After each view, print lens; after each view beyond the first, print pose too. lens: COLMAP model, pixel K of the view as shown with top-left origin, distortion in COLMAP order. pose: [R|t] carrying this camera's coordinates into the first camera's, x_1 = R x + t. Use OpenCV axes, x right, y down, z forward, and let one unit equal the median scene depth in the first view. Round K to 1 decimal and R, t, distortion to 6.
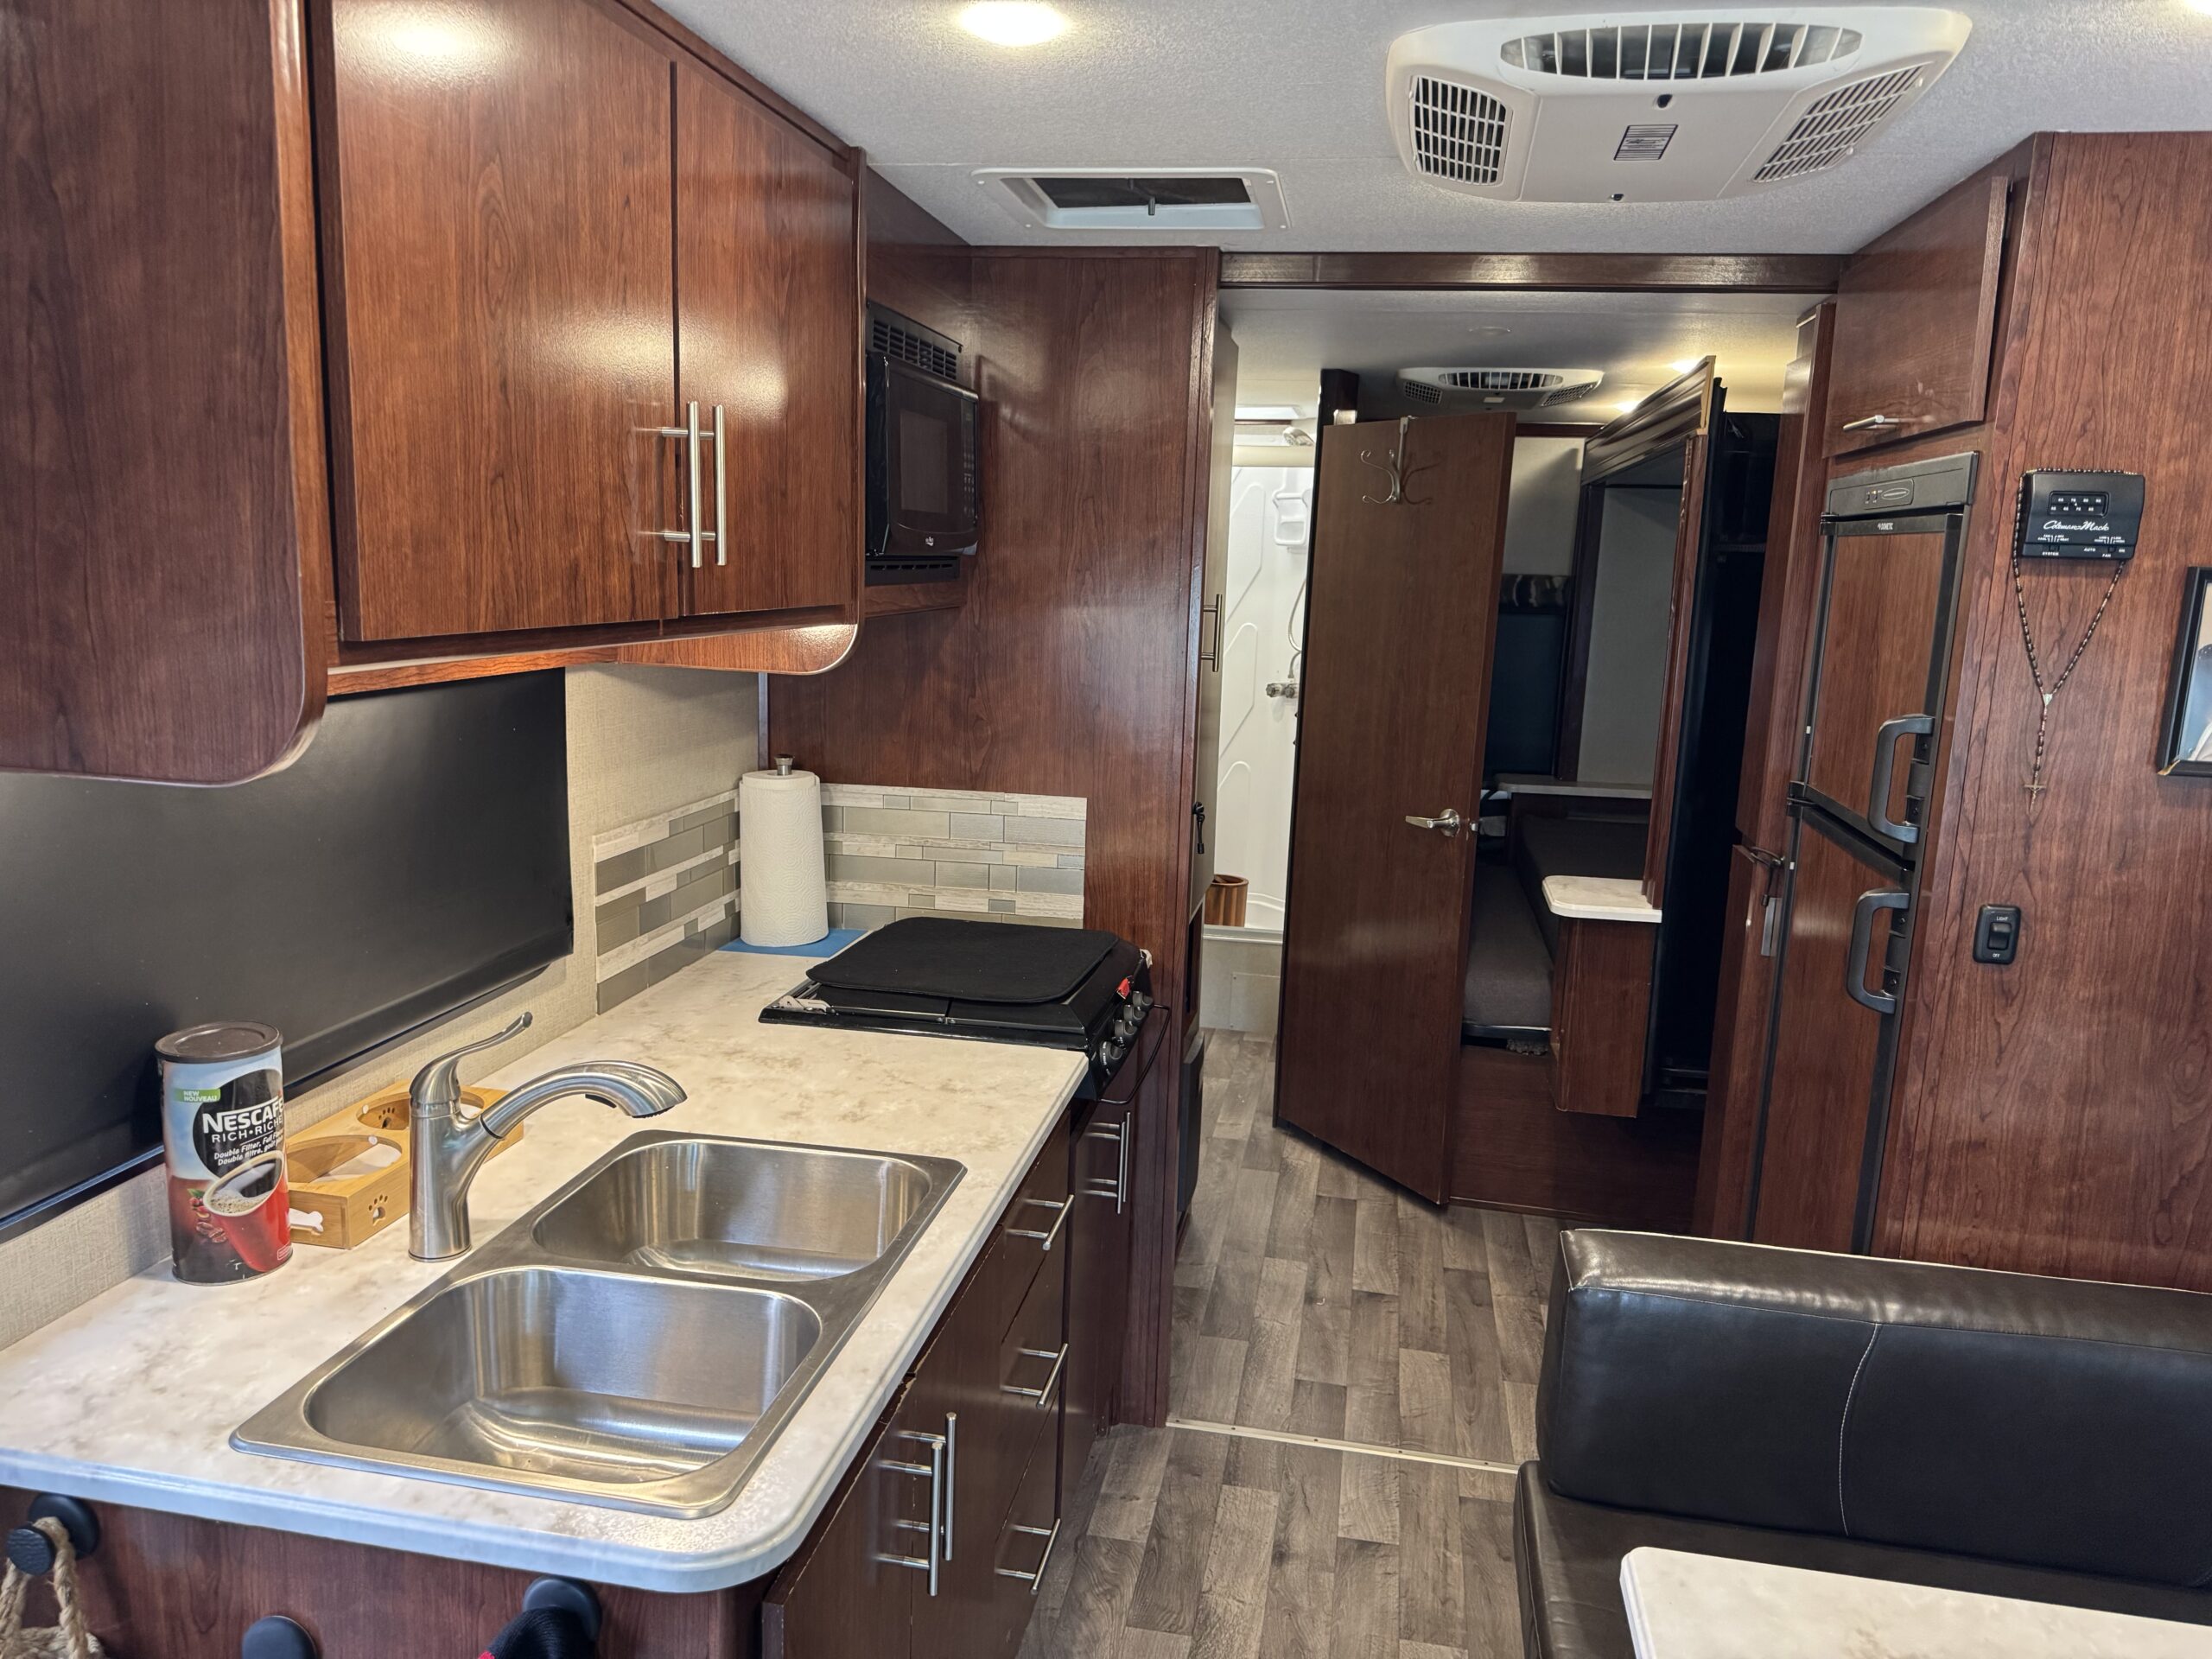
lens RADIAL K [[1559.8, 0, 1117.4], [0, 1559.8, 835.8], [0, 0, 1]] dist [0.039778, -0.050299]
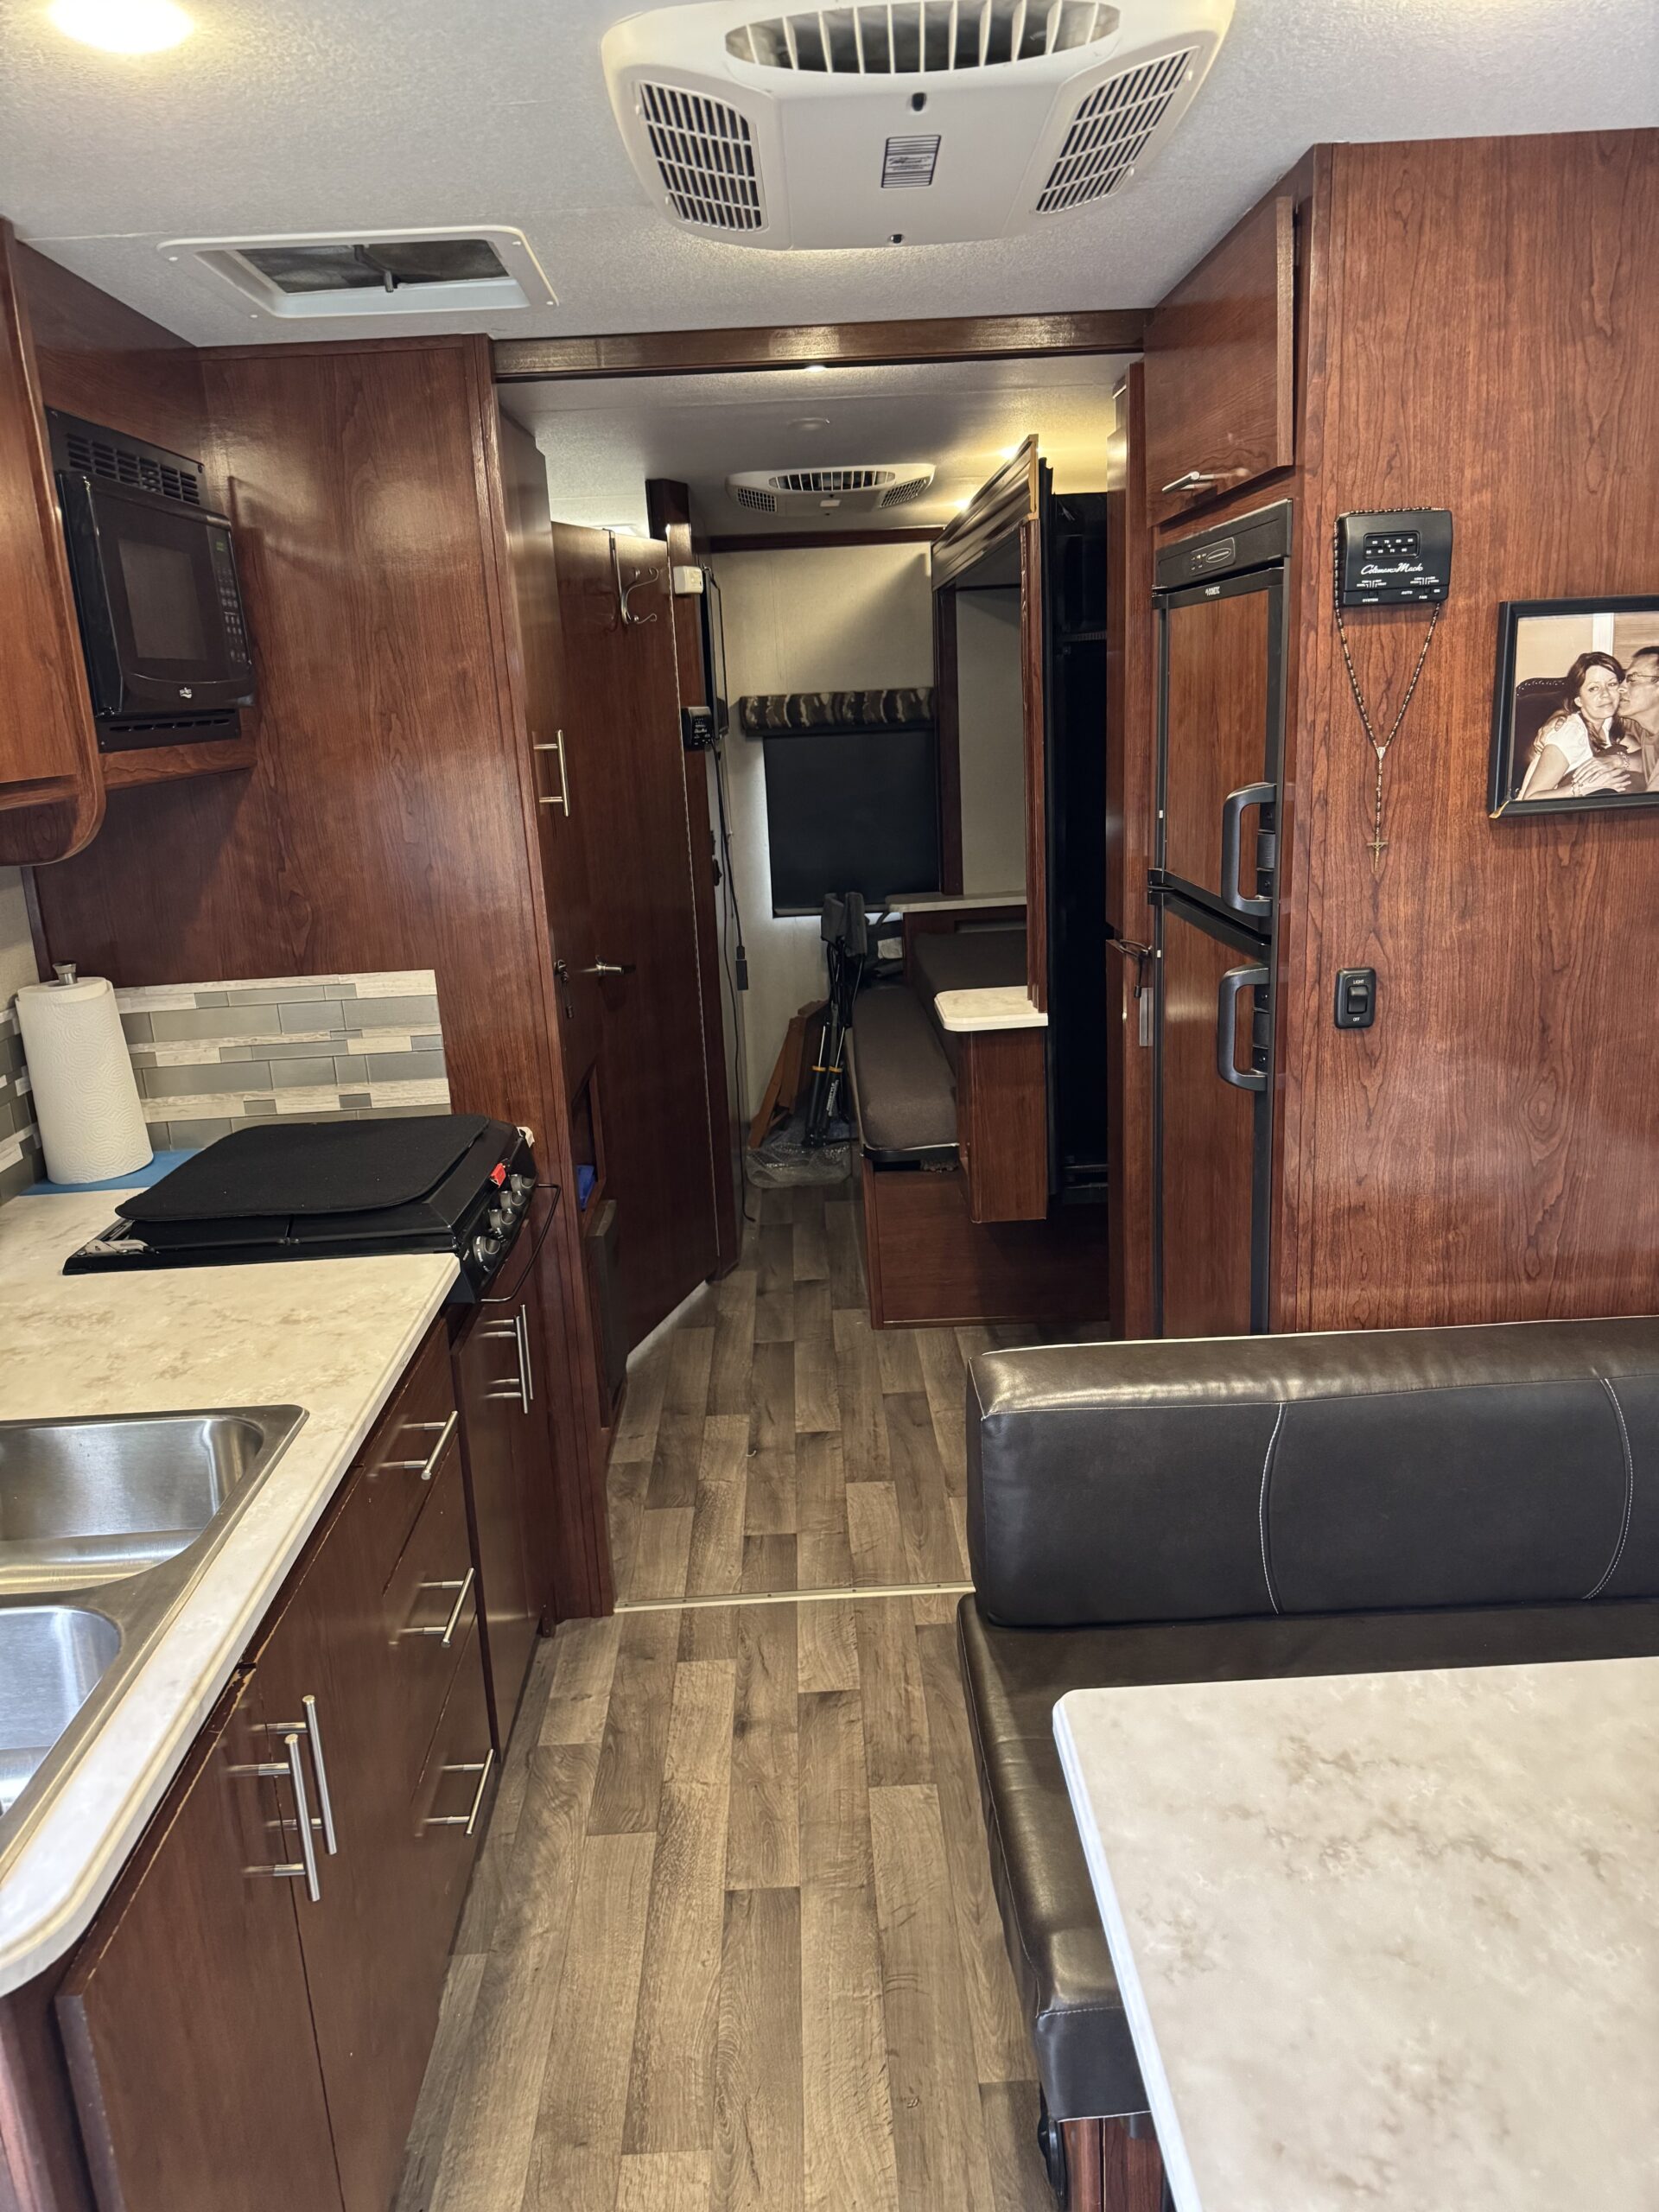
lens RADIAL K [[1559.8, 0, 834.5], [0, 1559.8, 1098.4], [0, 0, 1]] dist [0.039778, -0.050299]
pose [[0.974620, -0.135489, 0.178212, 0.056375], [0.122082, 0.988941, 0.084213, 0.002097], [-0.187651, -0.060320, 0.980382, 0.092266]]
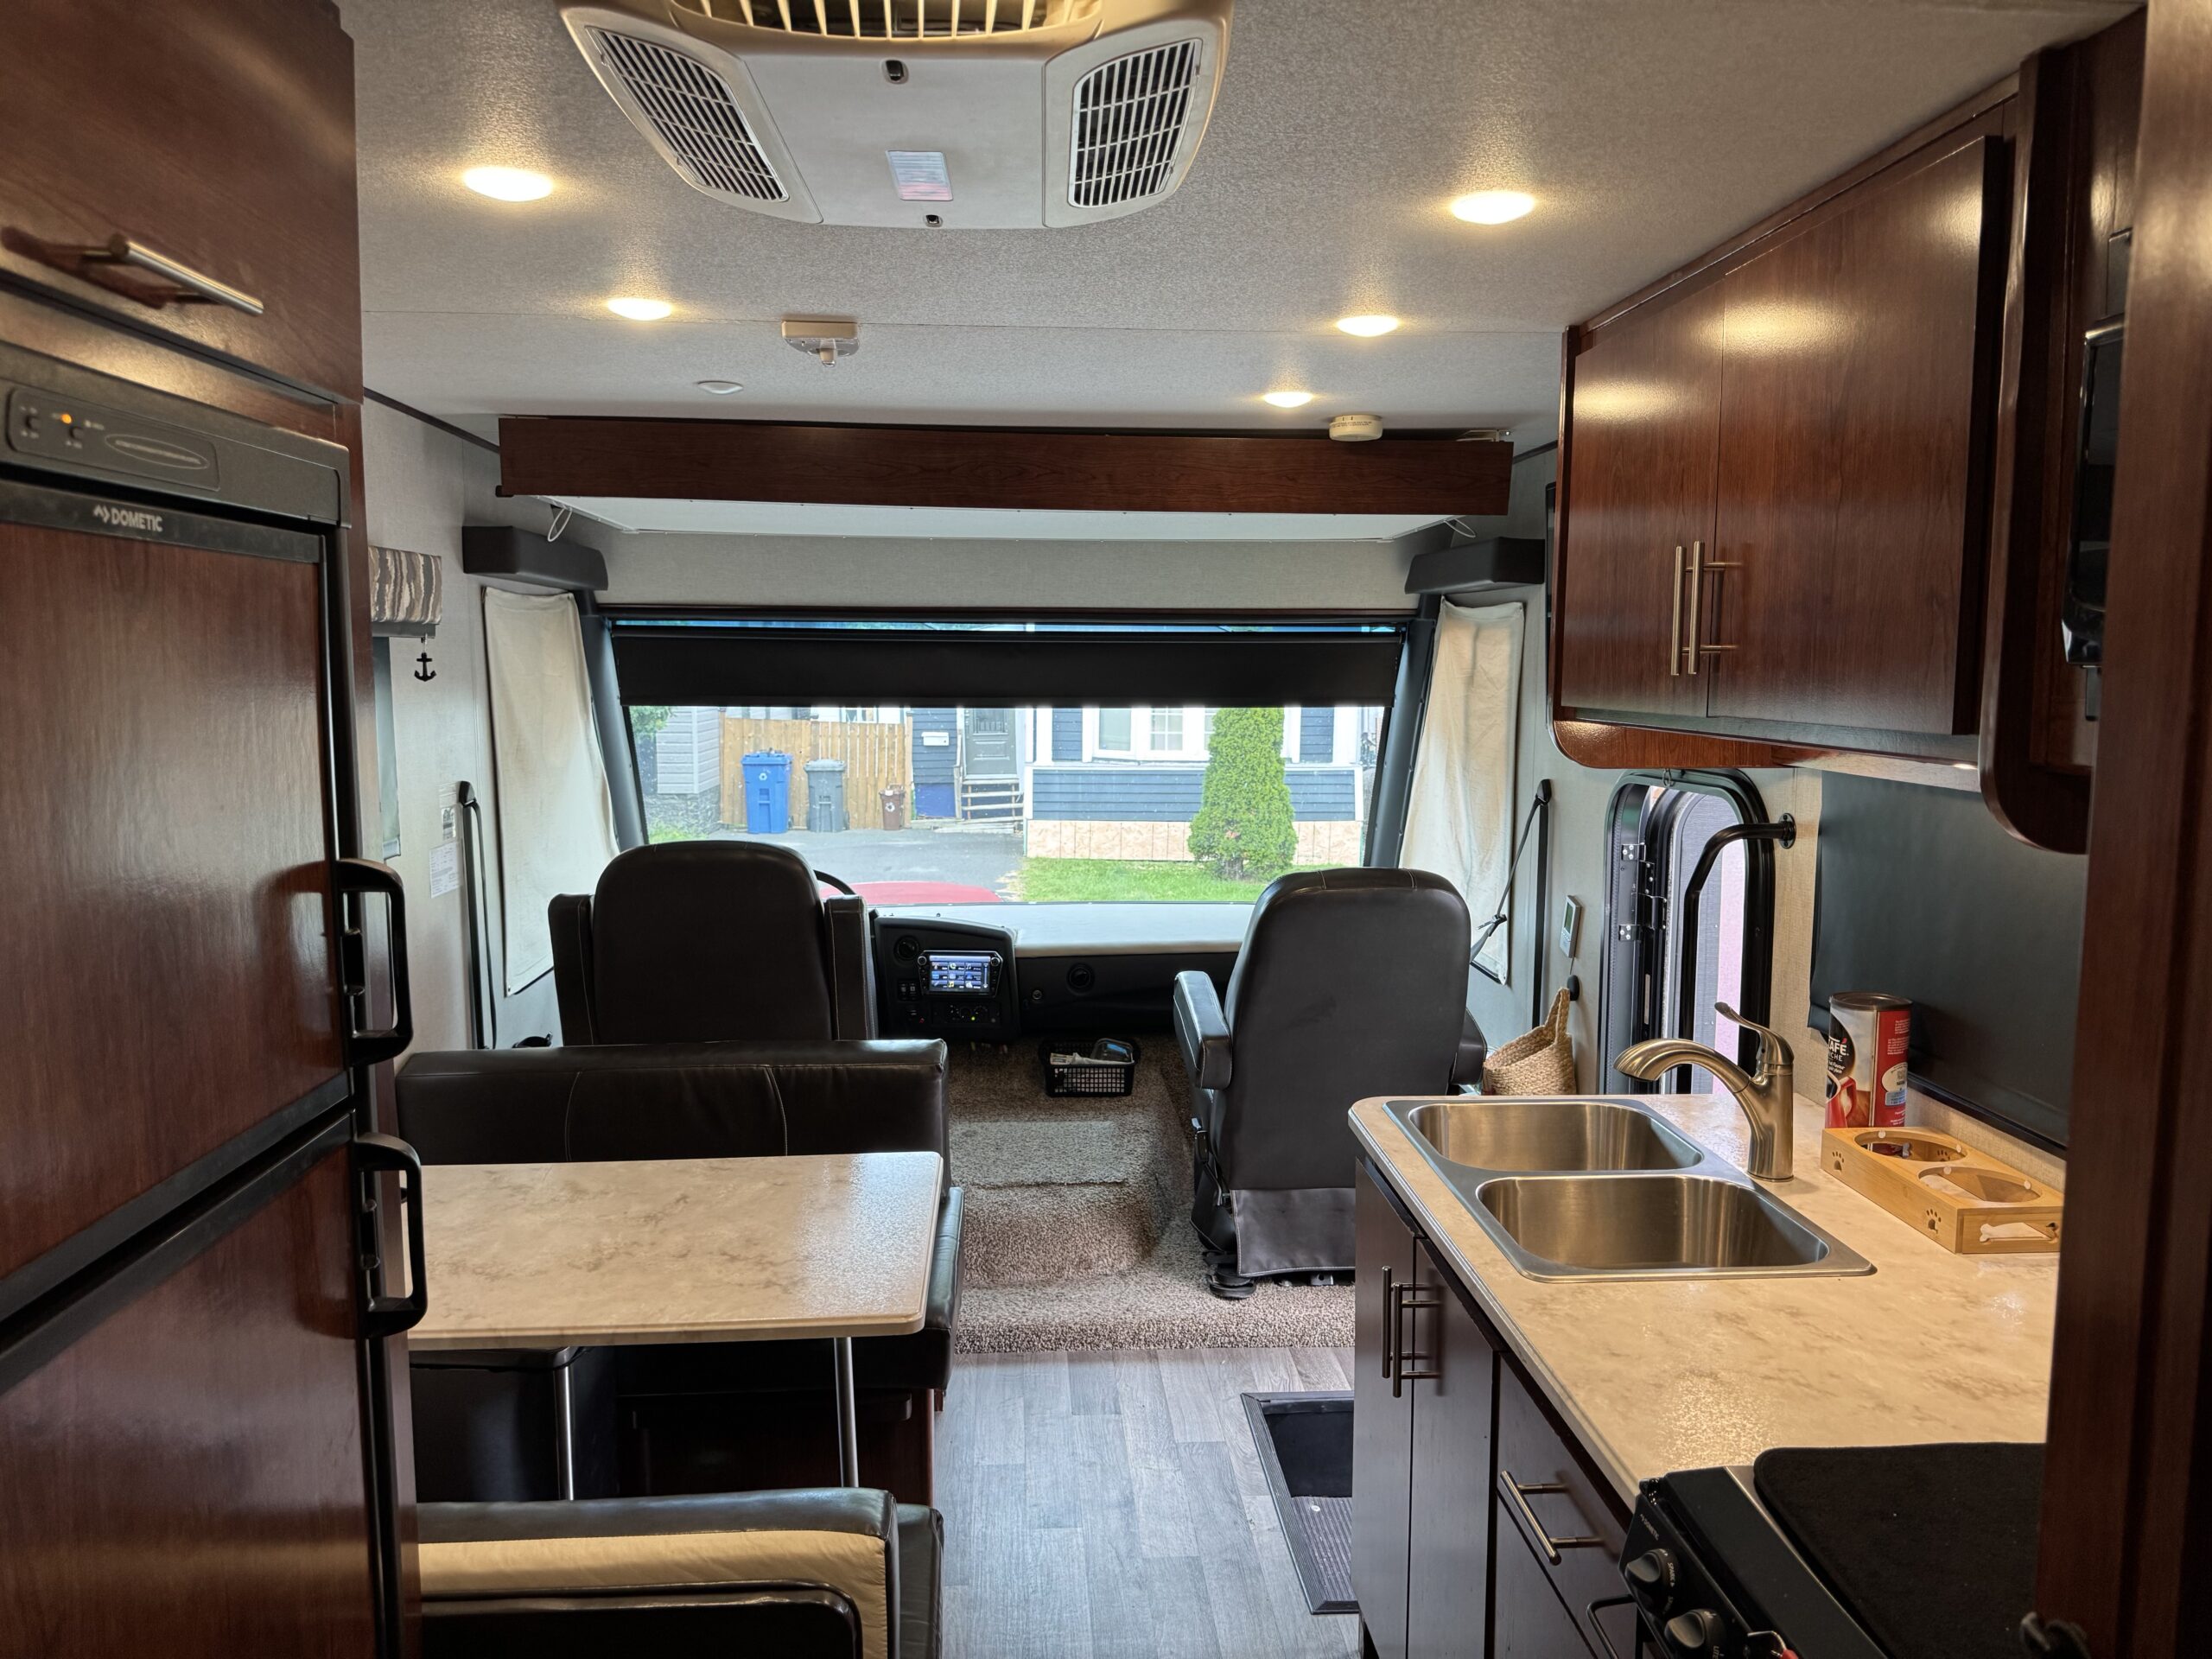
lens RADIAL K [[1559.8, 0, 1112.7], [0, 1559.8, 816.2], [0, 0, 1]] dist [0.039778, -0.050299]
pose [[-0.969170, -0.013702, -0.246010, 0.396575], [-0.080506, 0.961261, 0.263620, -0.300668], [0.232868, 0.275298, -0.932729, 1.757659]]
